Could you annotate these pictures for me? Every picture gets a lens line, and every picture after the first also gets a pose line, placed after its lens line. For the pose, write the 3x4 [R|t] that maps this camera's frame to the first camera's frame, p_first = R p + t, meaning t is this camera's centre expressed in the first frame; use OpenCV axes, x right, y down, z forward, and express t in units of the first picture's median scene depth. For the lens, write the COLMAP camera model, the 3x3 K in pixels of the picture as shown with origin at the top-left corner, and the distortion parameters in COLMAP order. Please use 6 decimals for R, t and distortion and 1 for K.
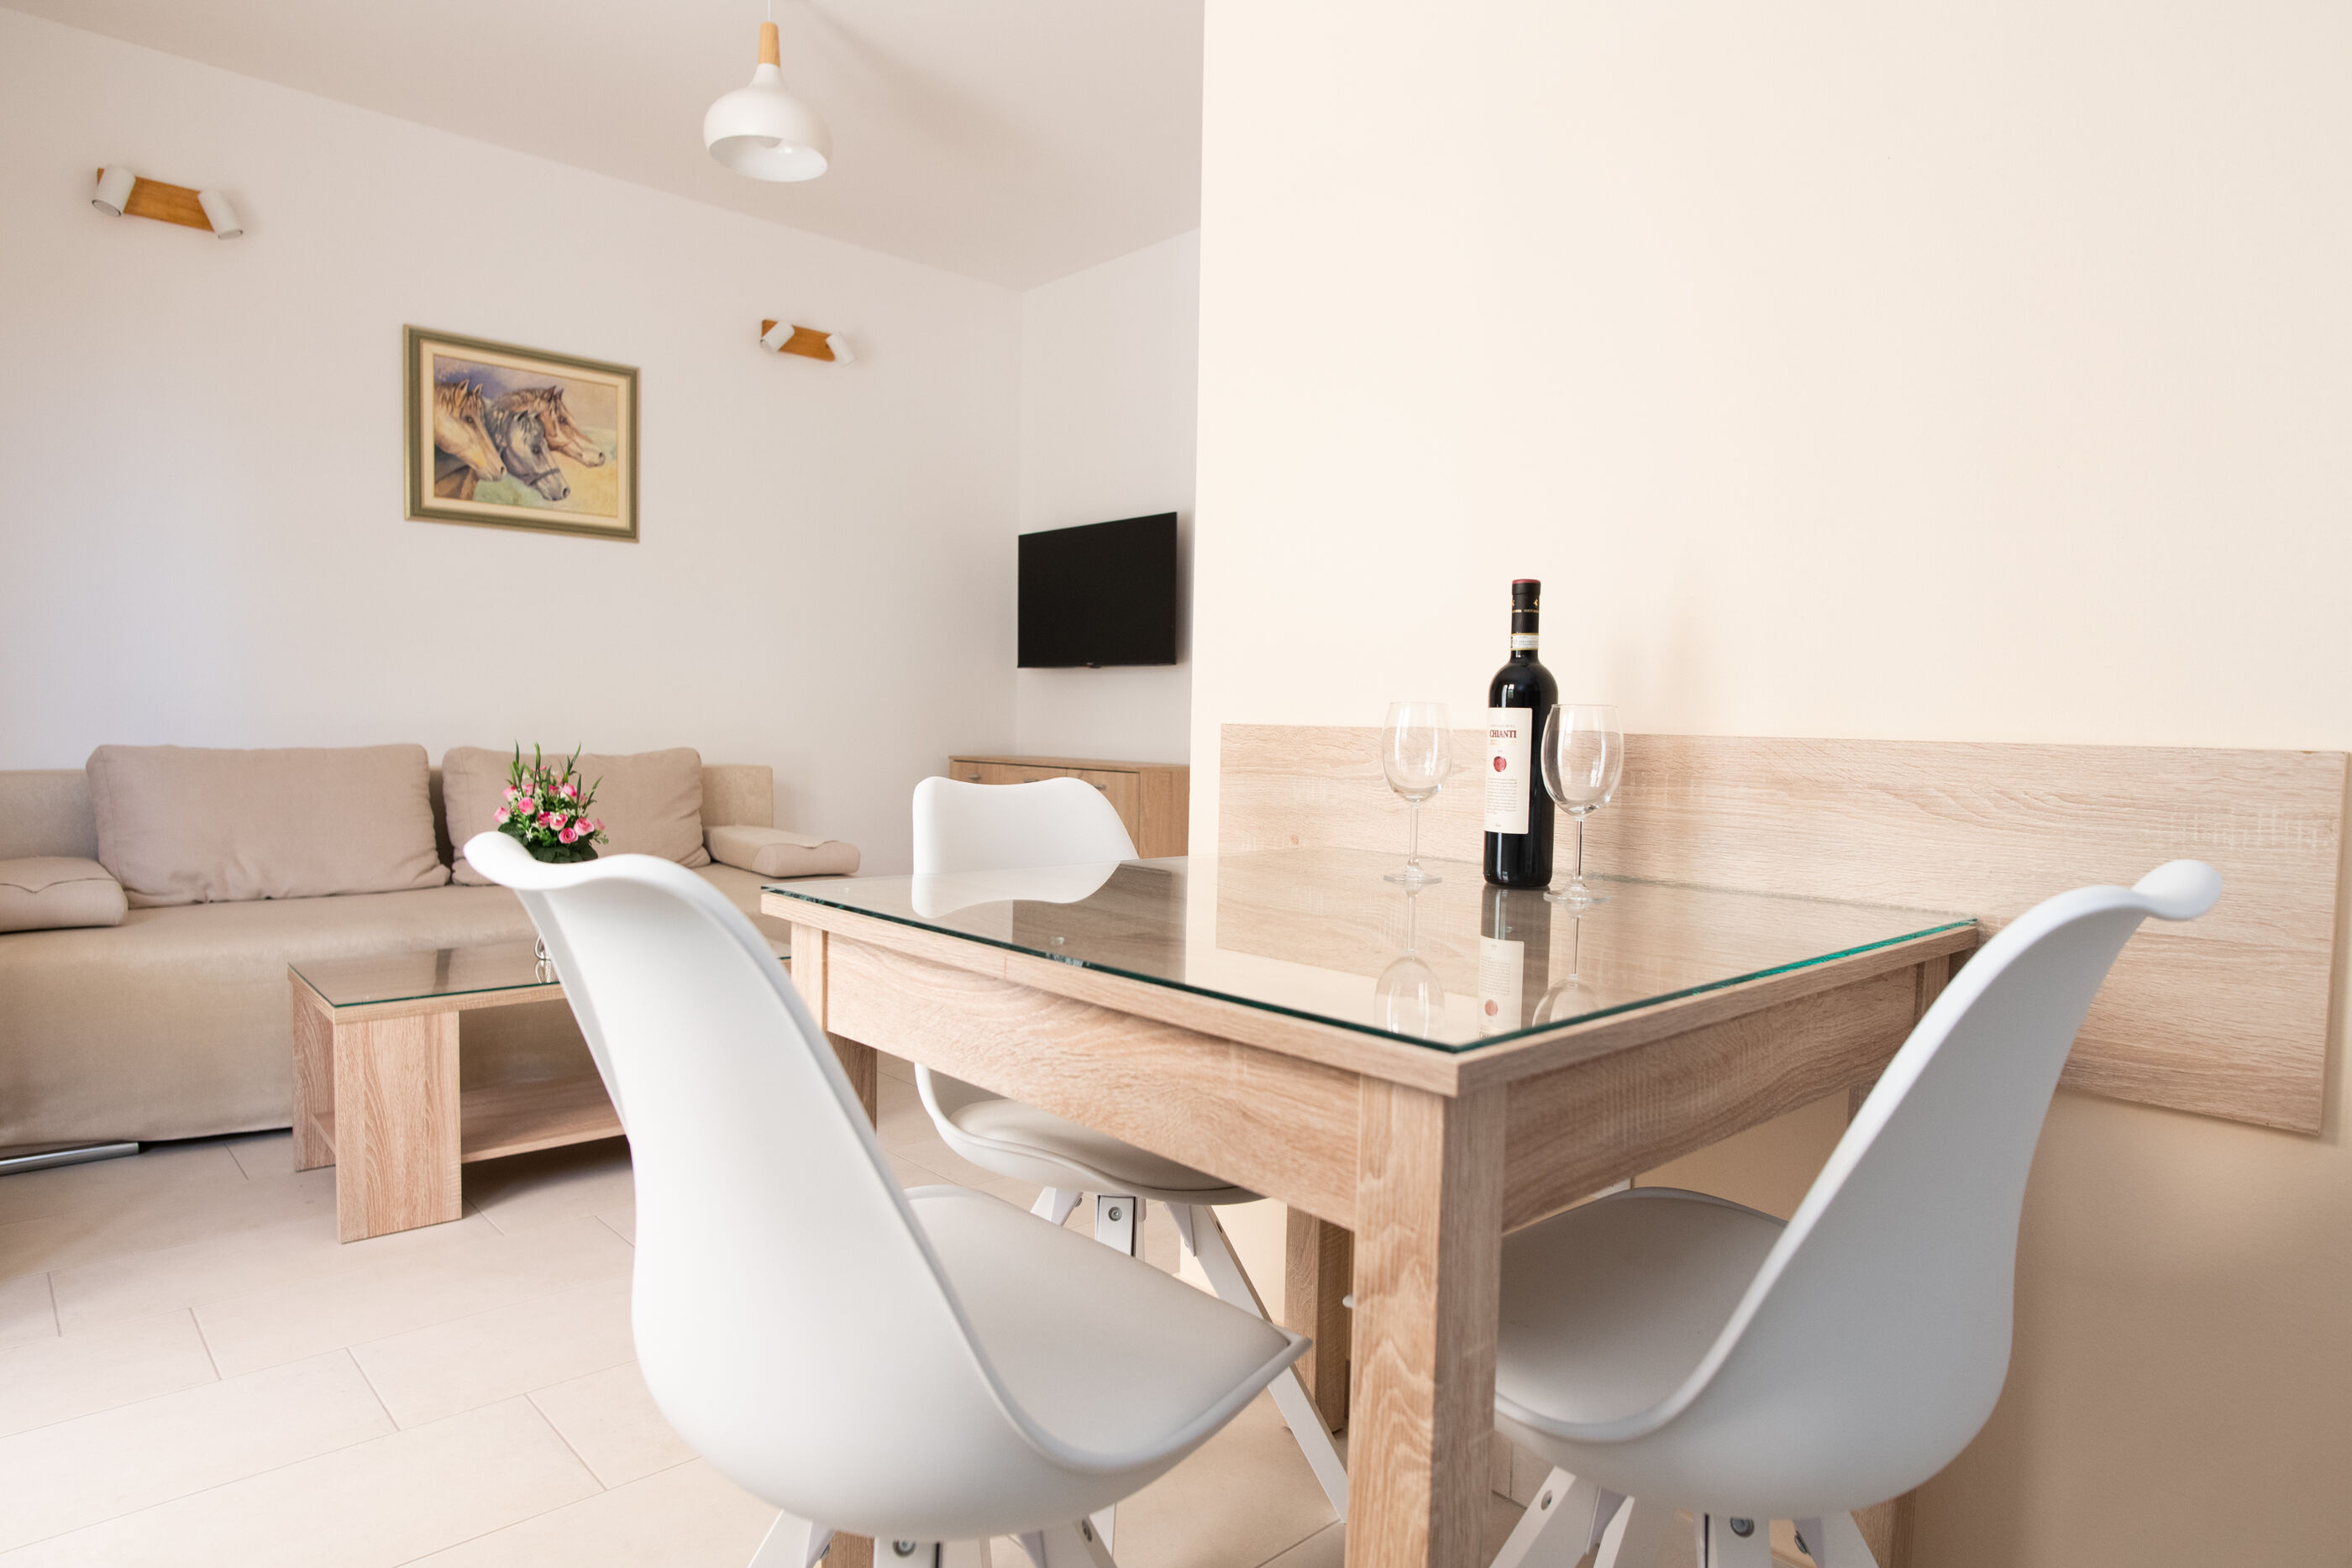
lens RADIAL K [[1350.1, 0, 1180.7], [0, 1350.1, 796.9], [0, 0, 1]] dist [-0.021582, 0.011103]
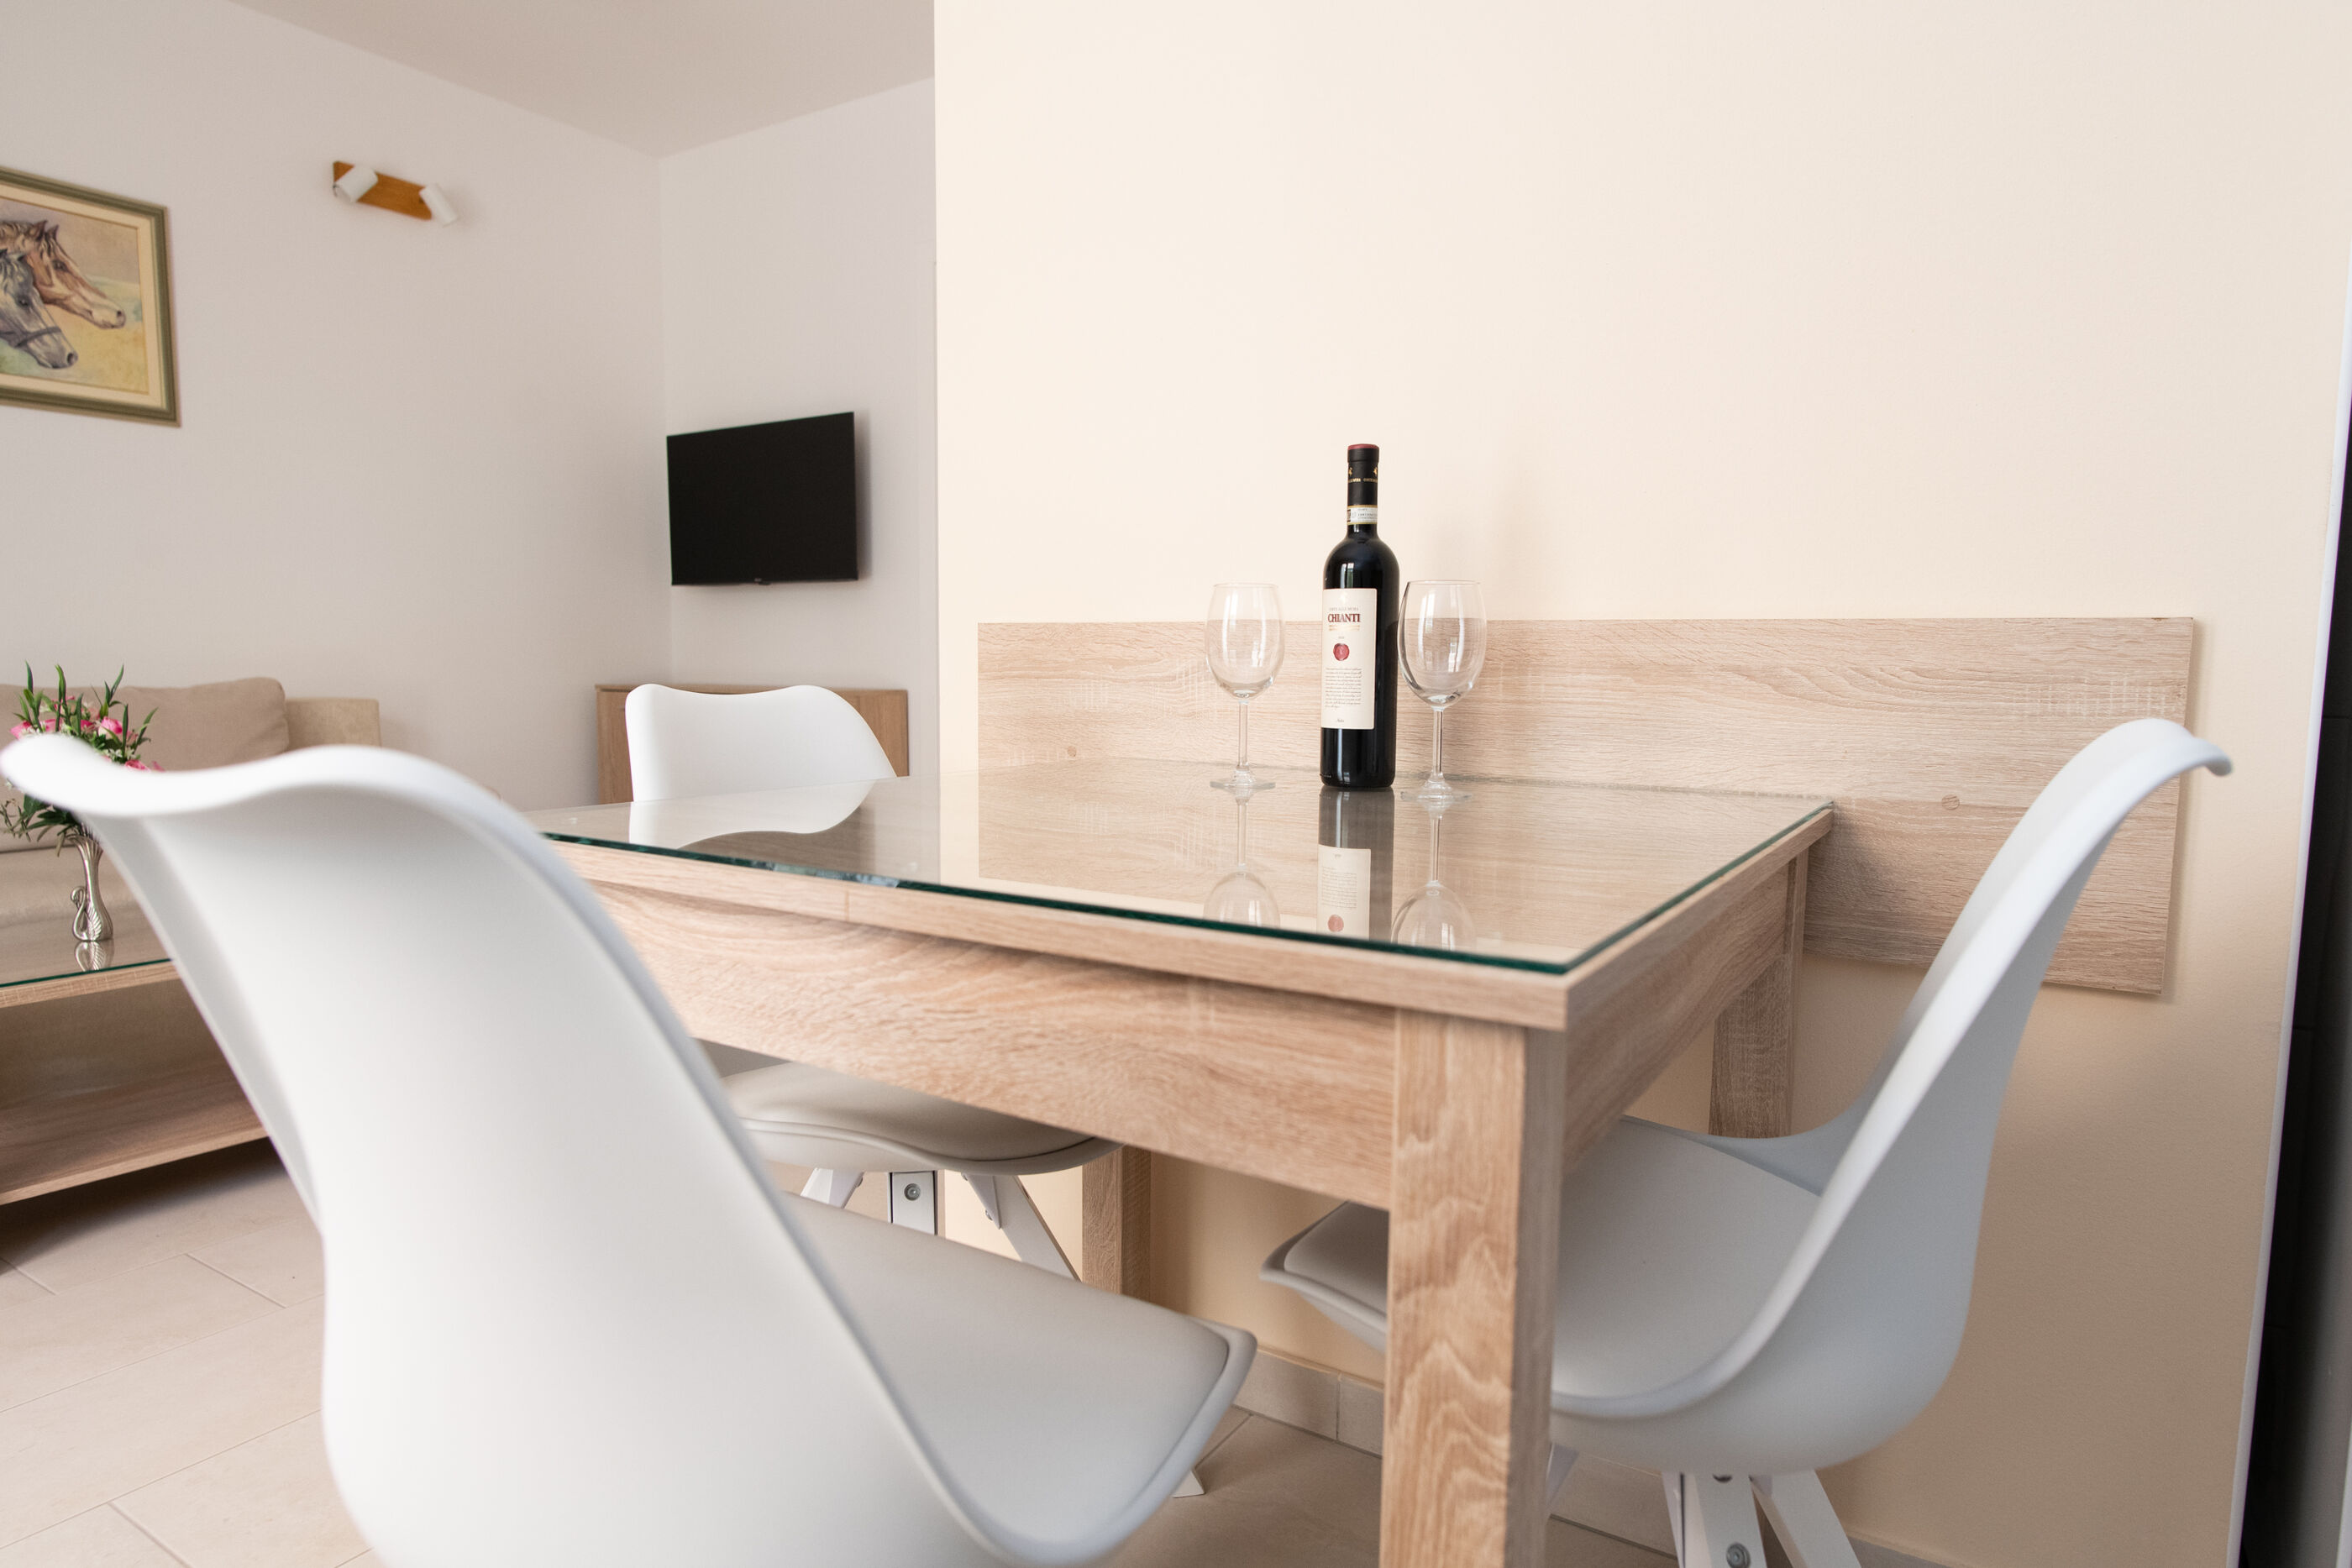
lens RADIAL K [[1350.1, 0, 1182.6], [0, 1350.1, 798.8], [0, 0, 1]] dist [-0.021582, 0.011103]
pose [[0.966215, -0.038156, 0.254898, -0.047901], [0.025053, 0.998202, 0.054457, 0.010621], [-0.256518, -0.046231, 0.965433, 0.078081]]
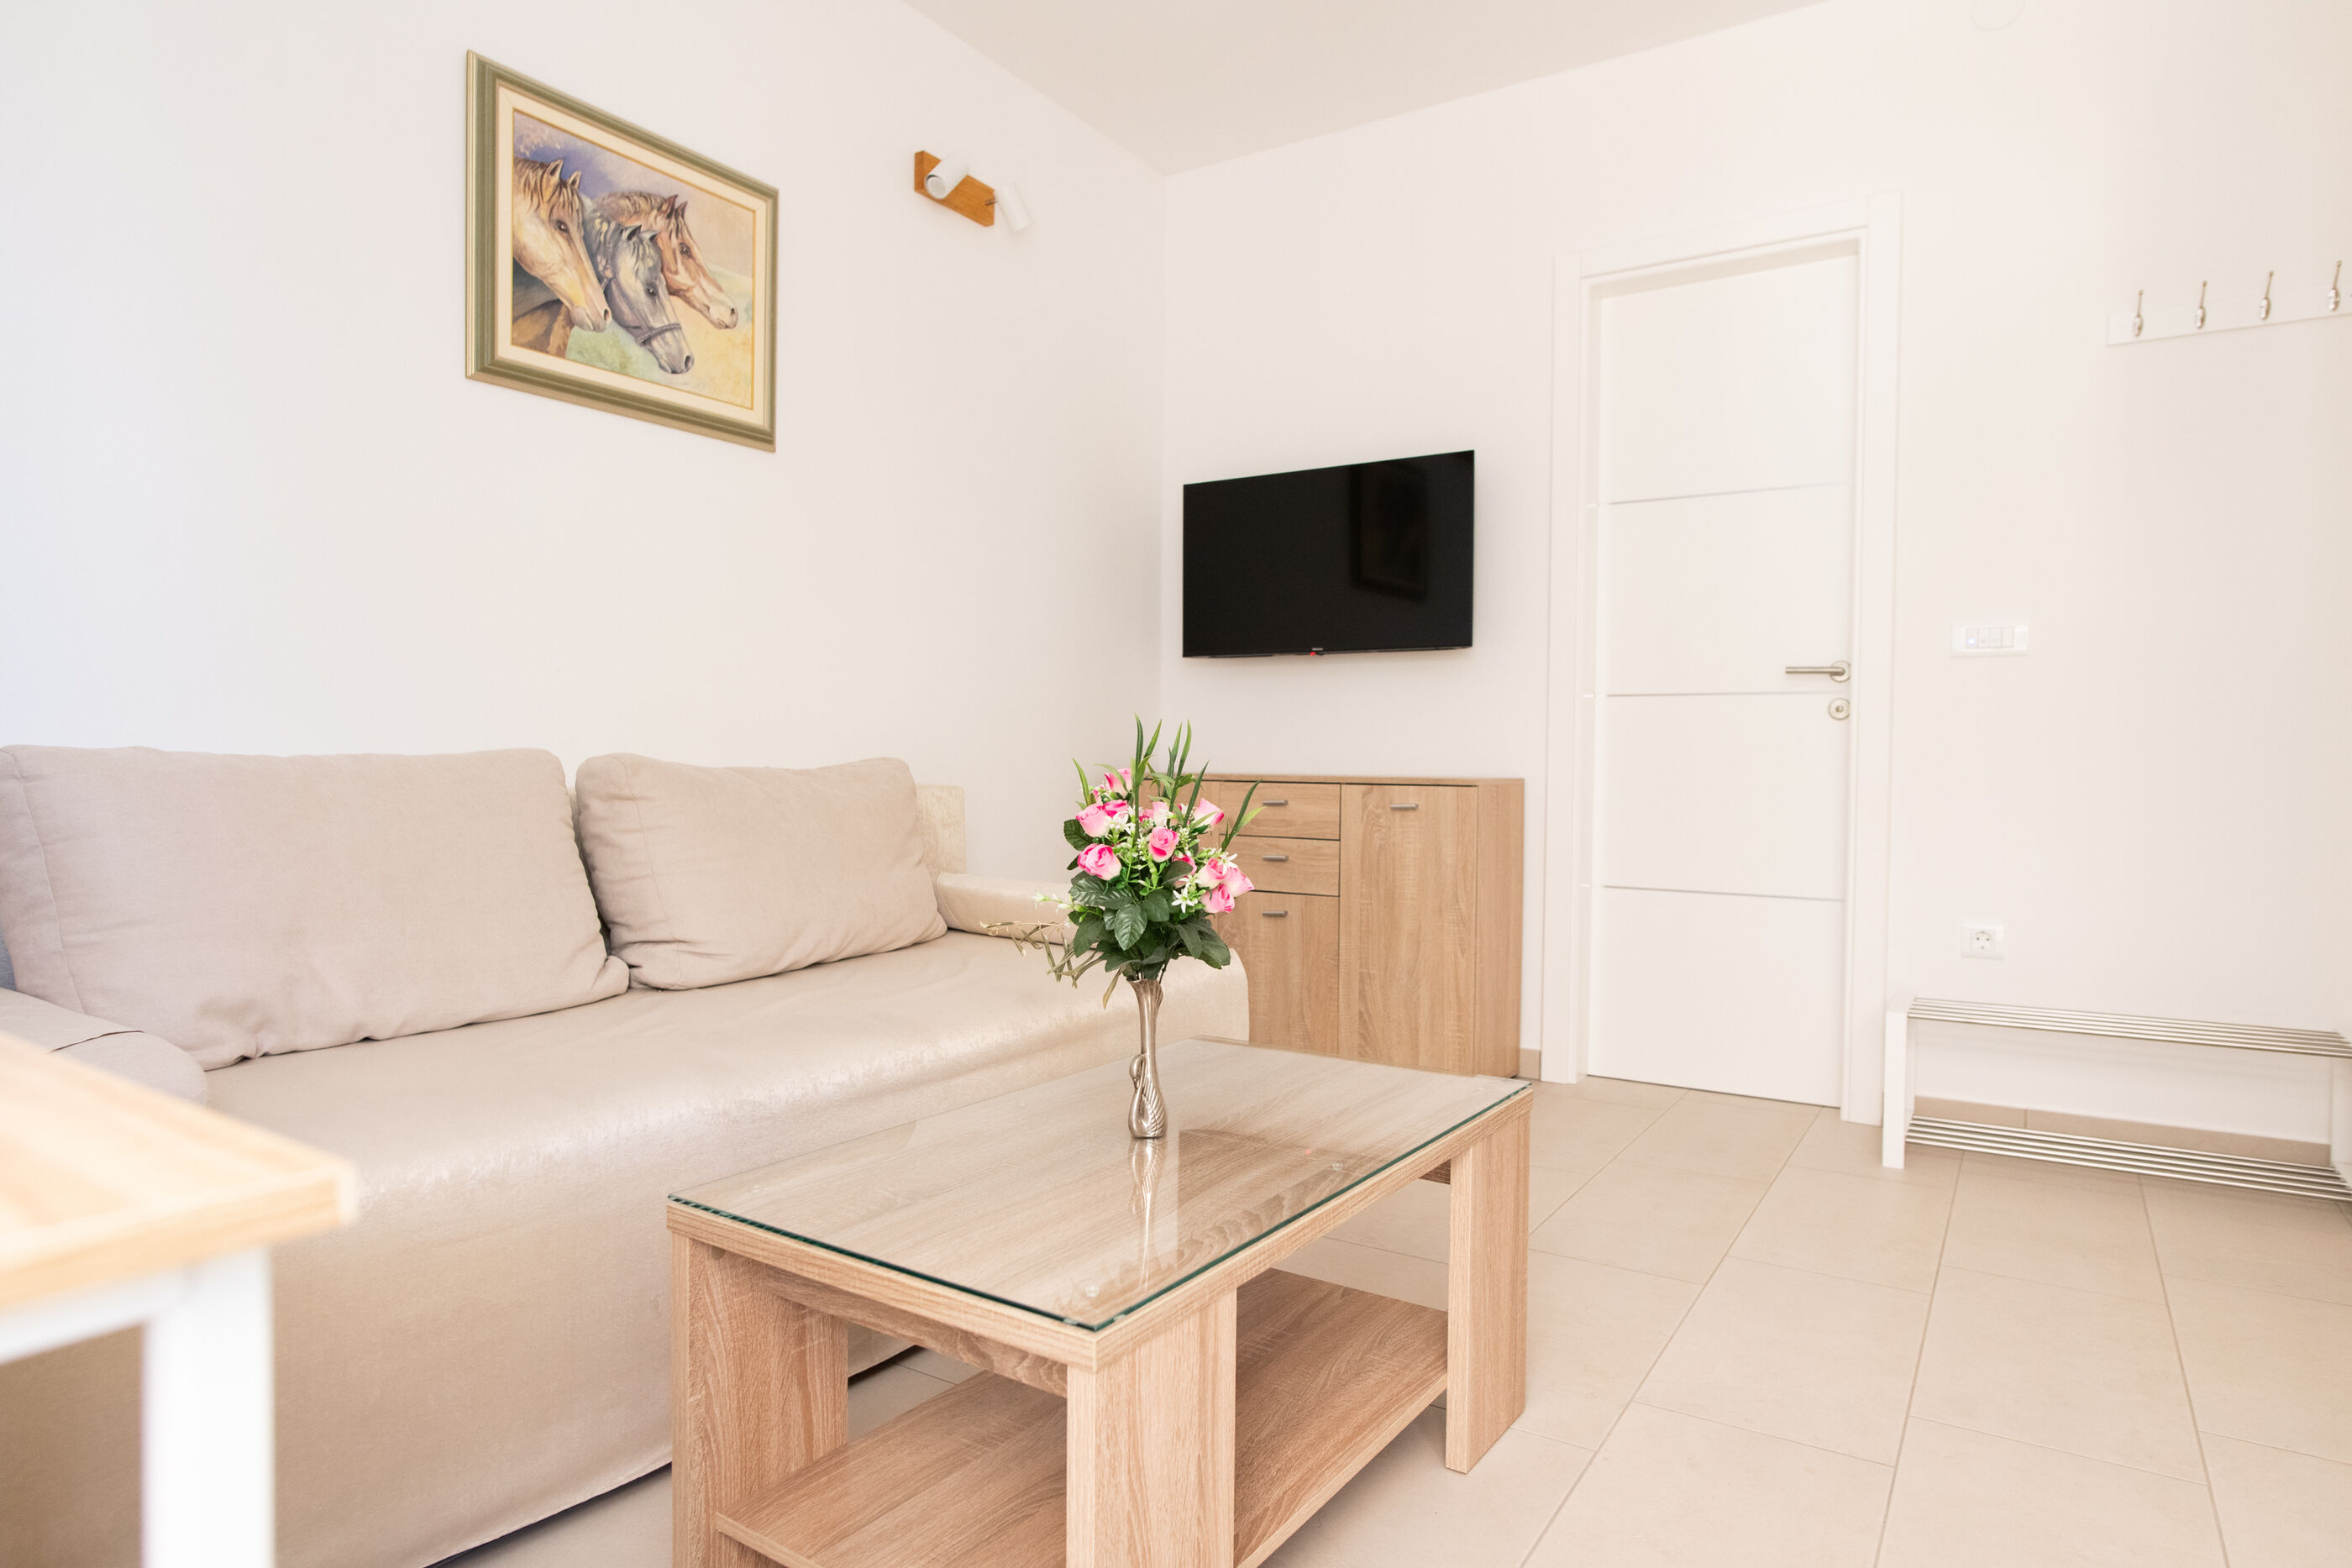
lens RADIAL K [[1350.1, 0, 1179.1], [0, 1350.1, 795.5], [0, 0, 1]] dist [-0.021582, 0.011103]
pose [[0.968618, -0.018669, 0.247851, -0.574964], [0.025046, 0.999431, -0.022601, 0.000663], [-0.247288, 0.028099, 0.968534, 0.475629]]
